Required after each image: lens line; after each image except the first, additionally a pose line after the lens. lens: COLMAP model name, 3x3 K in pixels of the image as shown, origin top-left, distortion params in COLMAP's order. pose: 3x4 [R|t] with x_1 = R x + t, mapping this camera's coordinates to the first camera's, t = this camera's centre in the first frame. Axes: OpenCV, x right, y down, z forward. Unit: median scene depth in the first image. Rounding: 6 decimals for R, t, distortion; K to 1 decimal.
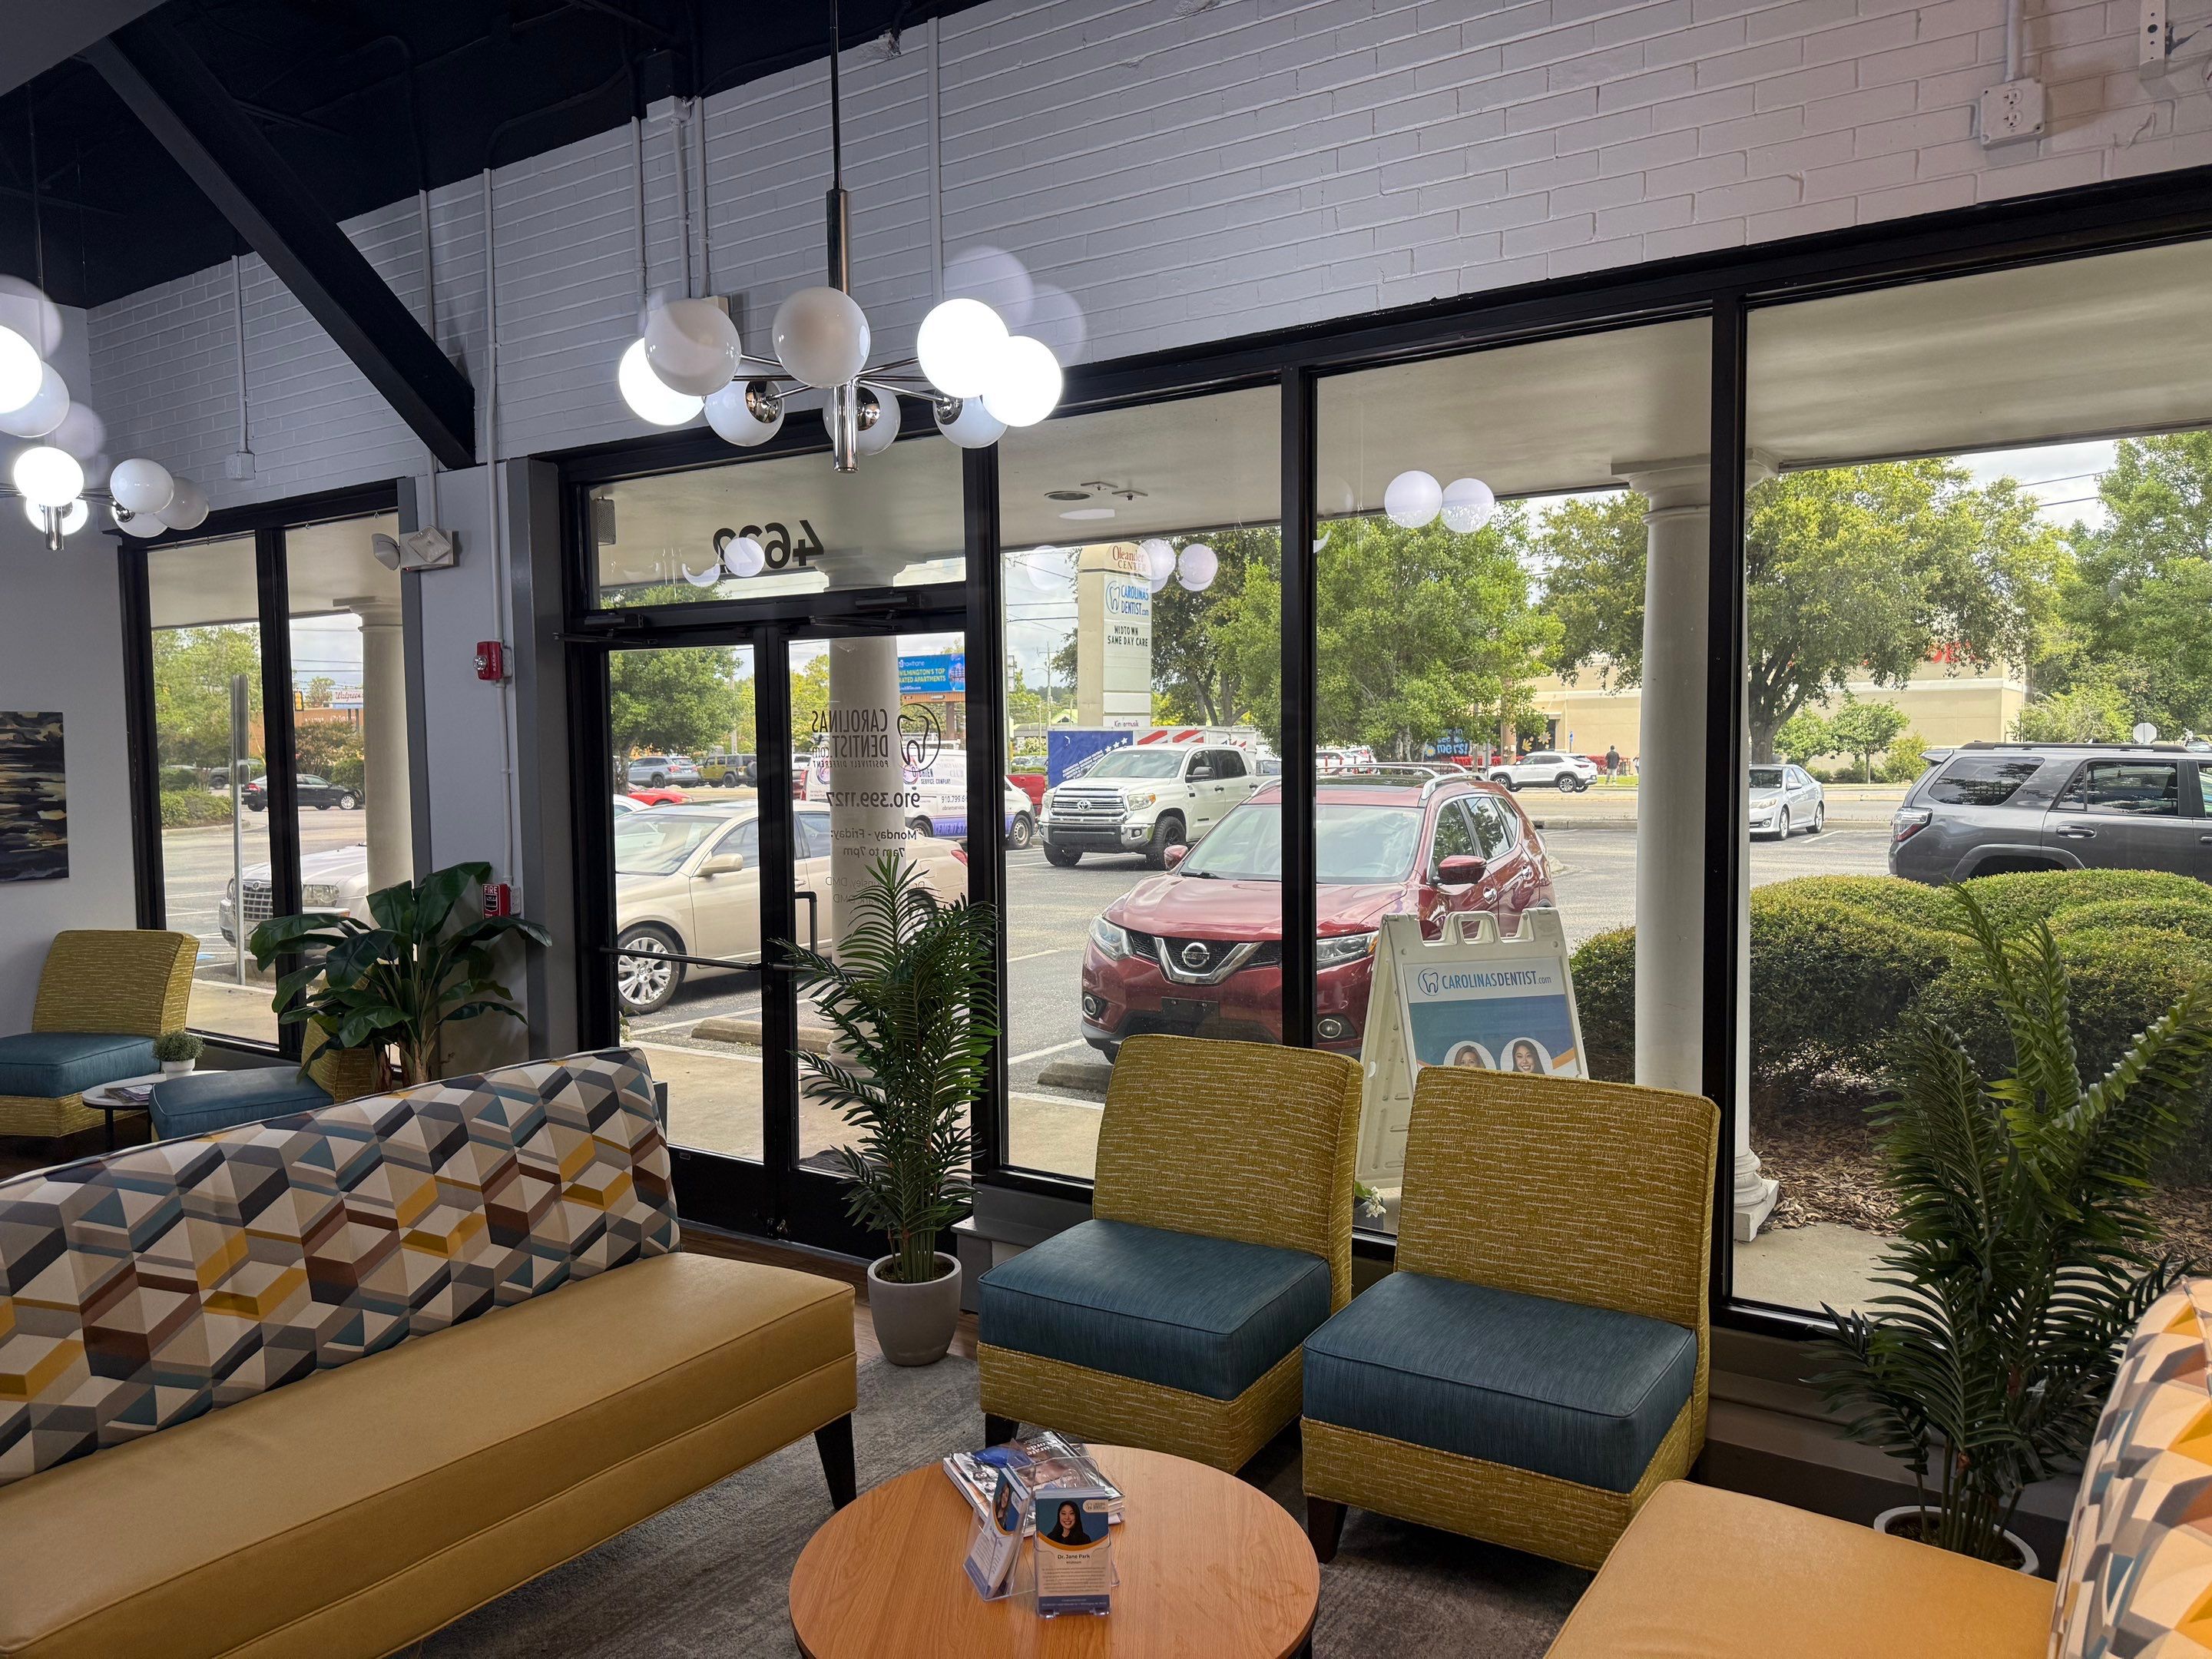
lens RADIAL K [[1560.9, 0, 1102.2], [0, 1560.9, 844.5], [0, 0, 1]] dist [0.052190, -0.032760]
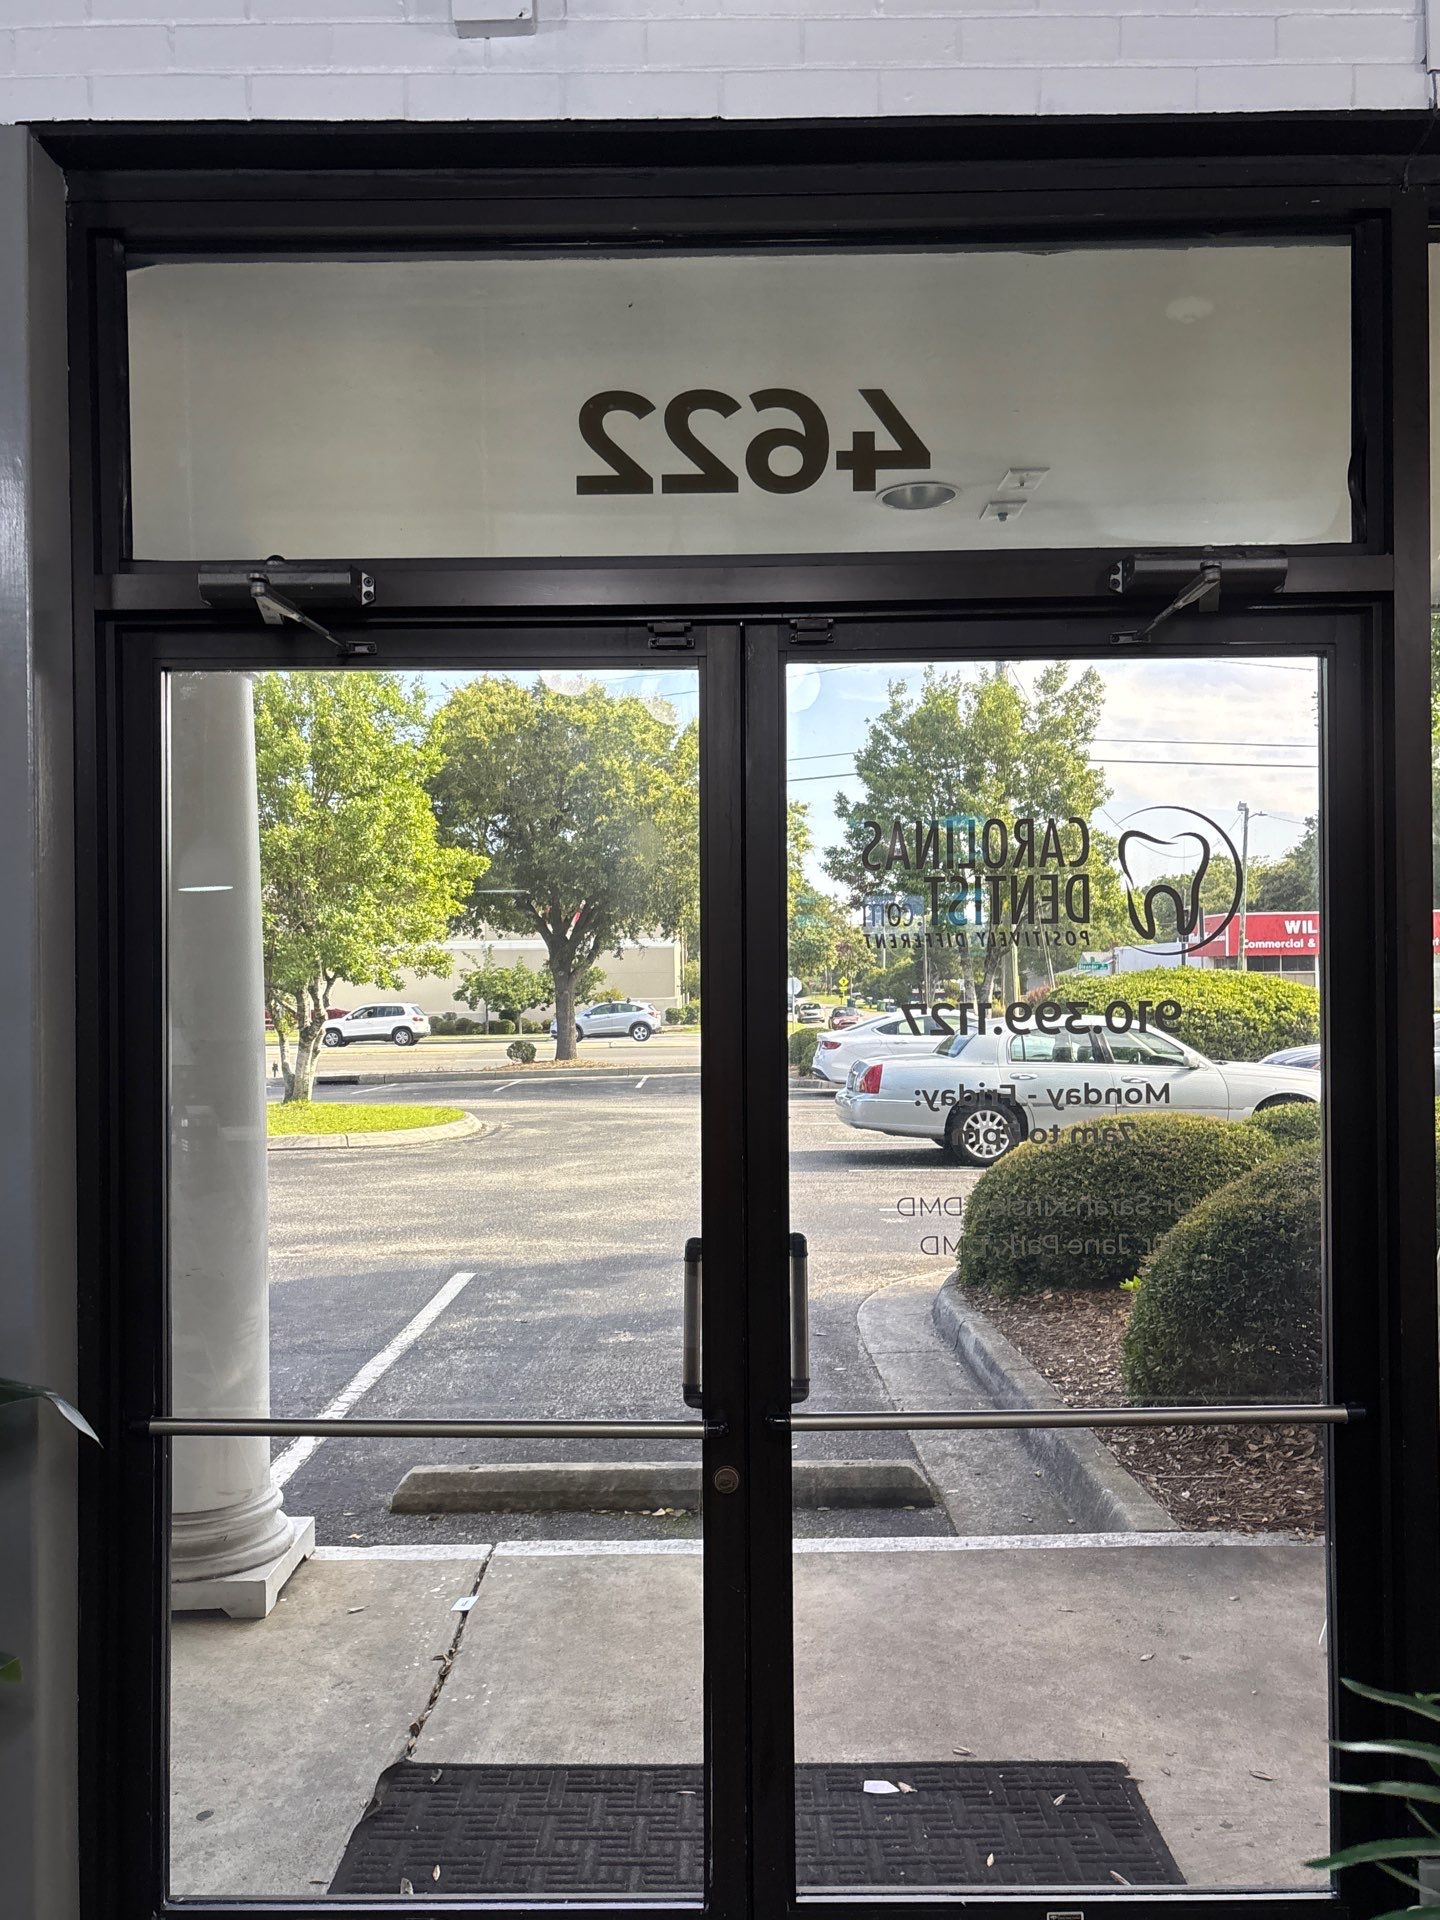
lens RADIAL K [[1587.3, 0, 713.4], [0, 1587.3, 968.7], [0, 0, 1]] dist [0.086682, -0.103685]
pose [[0.834150, 0.008340, 0.551474, -0.473165], [0.037753, 0.996677, -0.072177, -0.013854], [-0.550243, 0.081026, 0.831064, 0.661793]]
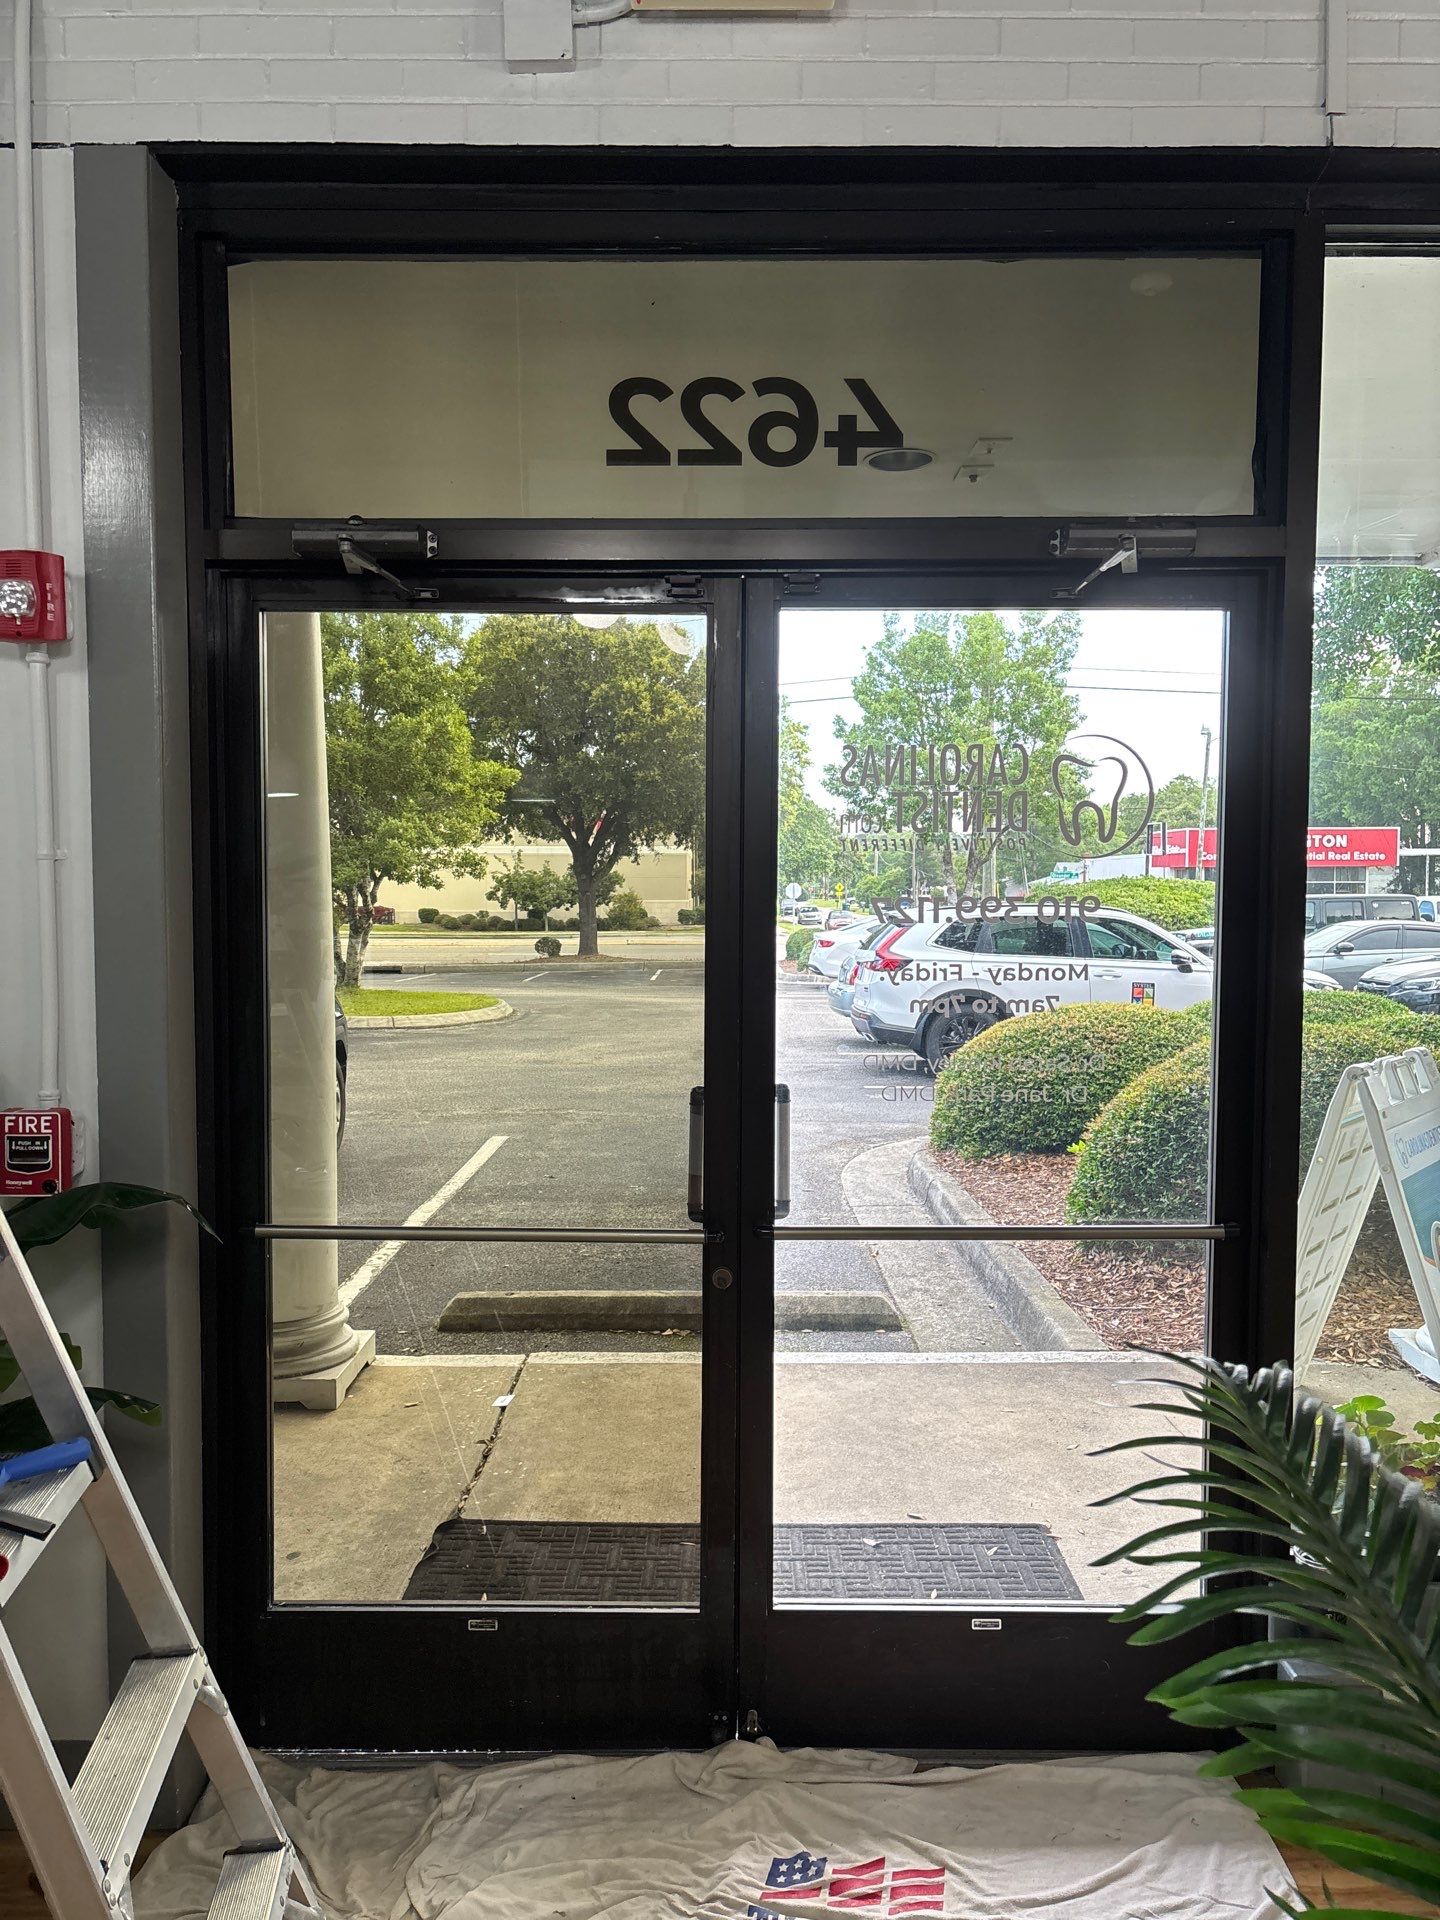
lens RADIAL K [[1440.3, 0, 720.0], [0, 1440.3, 960.0], [0, 0, 1]] dist [0.080471, -0.099715]
pose [[0.834705, -0.014150, 0.550515, -0.497383], [0.025460, 0.999592, -0.012909, -0.007463], [-0.550108, 0.024791, 0.834726, 0.621831]]
